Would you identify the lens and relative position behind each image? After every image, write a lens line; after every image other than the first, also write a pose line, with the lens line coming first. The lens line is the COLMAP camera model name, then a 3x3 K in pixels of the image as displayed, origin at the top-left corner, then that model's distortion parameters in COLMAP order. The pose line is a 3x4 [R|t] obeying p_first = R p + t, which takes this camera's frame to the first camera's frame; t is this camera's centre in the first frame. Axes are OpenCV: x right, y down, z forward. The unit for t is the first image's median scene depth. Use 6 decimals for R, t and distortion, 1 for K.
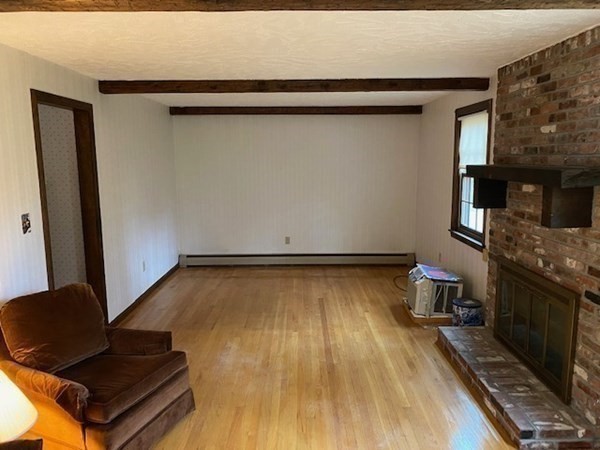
lens RADIAL K [[458.8, 0, 296.4], [0, 458.8, 226.8], [0, 0, 1]] dist [0.059731, -0.050080]
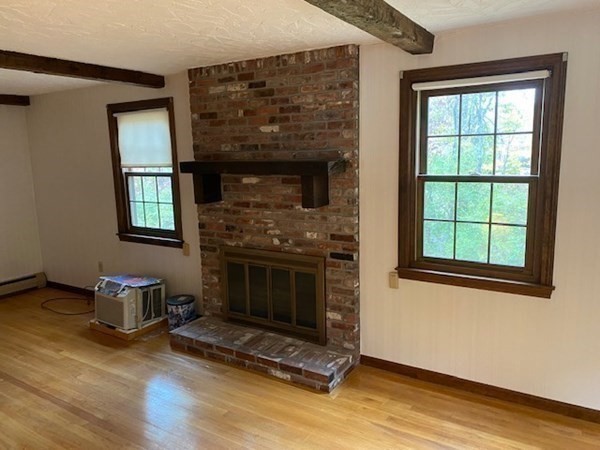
lens RADIAL K [[458.8, 0, 301.4], [0, 458.8, 224.2], [0, 0, 1]] dist [0.059731, -0.050080]
pose [[0.530058, -0.141057, 0.836147, -0.399047], [0.149986, 0.986116, 0.071275, -0.038821], [-0.834591, 0.087631, 0.543855, 0.295061]]
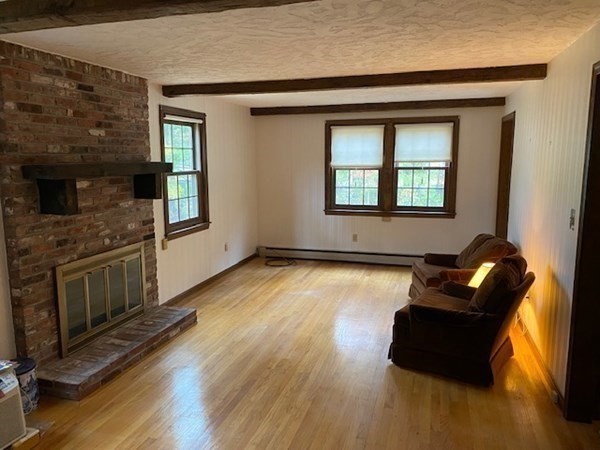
lens RADIAL K [[458.8, 0, 298.1], [0, 458.8, 225.3], [0, 0, 1]] dist [0.059731, -0.050080]
pose [[-0.959324, -0.028658, 0.280849, -0.295388], [0.057196, 0.954472, 0.292765, -0.283822], [-0.276453, 0.296920, -0.914009, 1.902990]]
